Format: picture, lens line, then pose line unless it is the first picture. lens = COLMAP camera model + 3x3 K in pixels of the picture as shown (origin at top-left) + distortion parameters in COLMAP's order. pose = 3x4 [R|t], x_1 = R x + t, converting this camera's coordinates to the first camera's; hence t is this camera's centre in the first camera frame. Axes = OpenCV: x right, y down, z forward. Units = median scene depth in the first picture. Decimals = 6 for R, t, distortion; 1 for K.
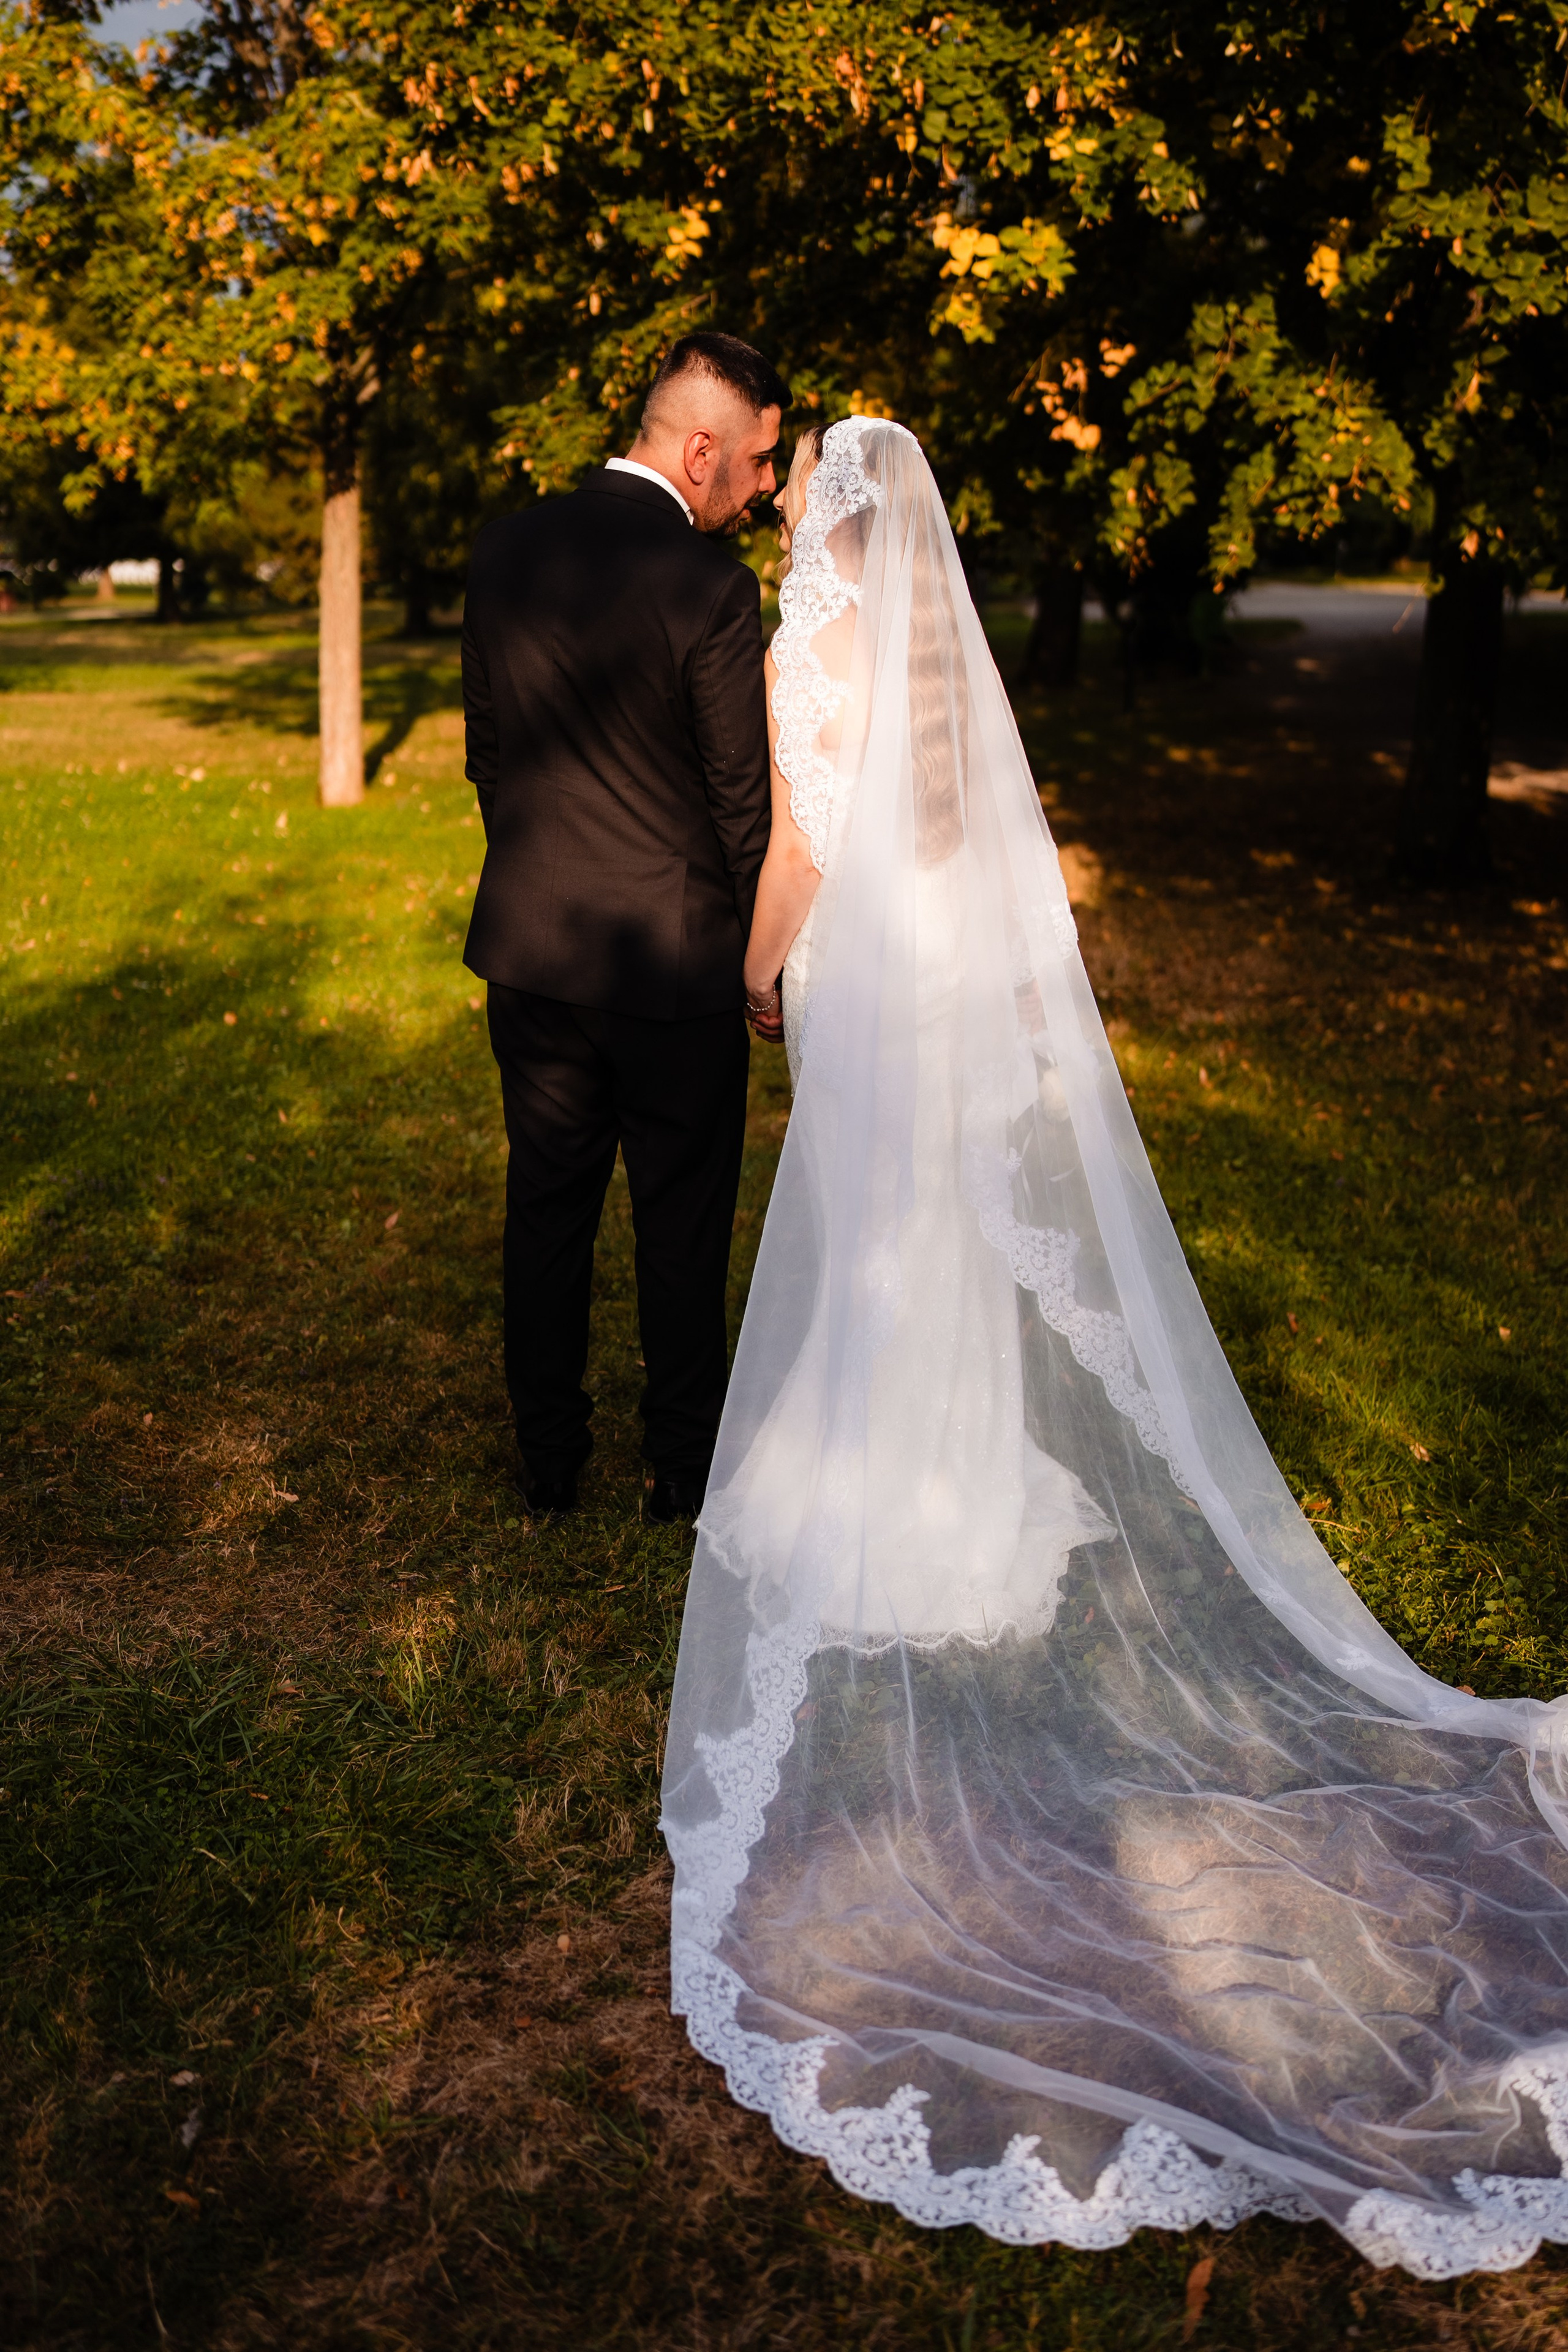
lens RADIAL K [[2536.7, 0, 785.4], [0, 2536.7, 1300.0], [0, 0, 1]] dist [-0.074950, 0.103744]
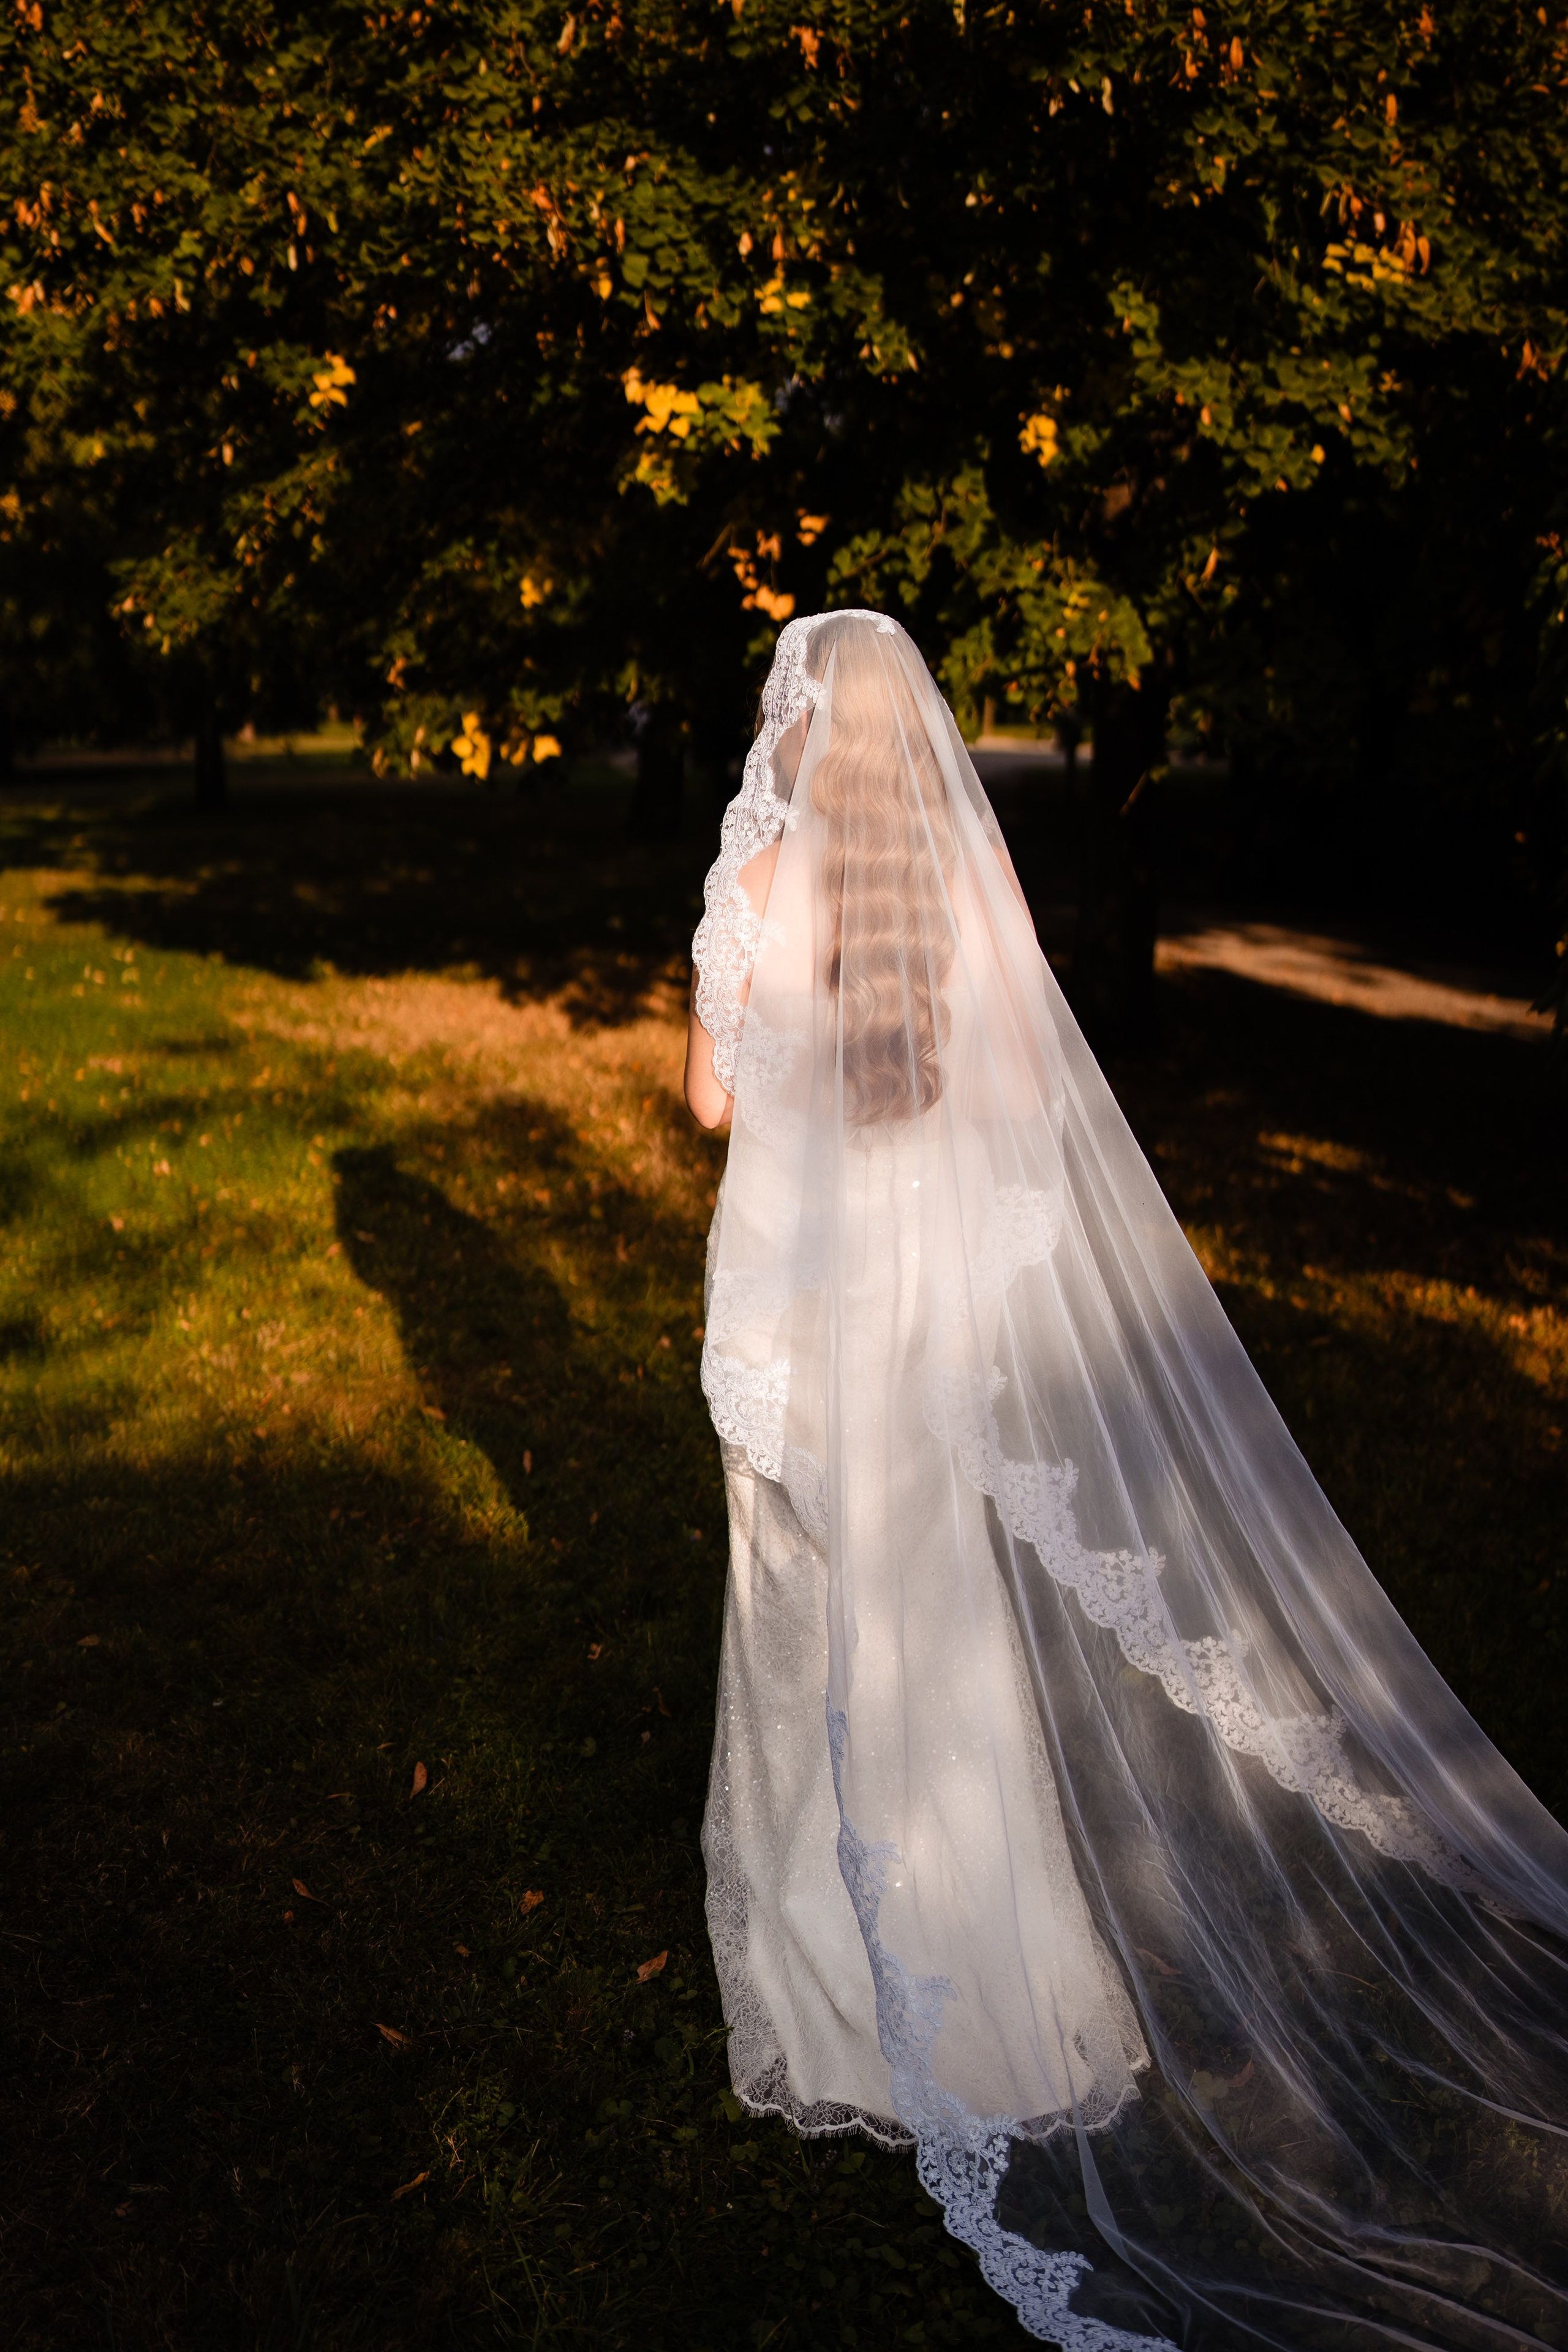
lens RADIAL K [[2249.9, 0, 778.2], [0, 2249.9, 1179.1], [0, 0, 1]] dist [0.003637, 0.007973]
pose [[0.979611, -0.030421, 0.198588, -0.062826], [0.045443, 0.996403, -0.071528, -0.074002], [-0.195697, 0.079094, 0.977469, 0.206719]]
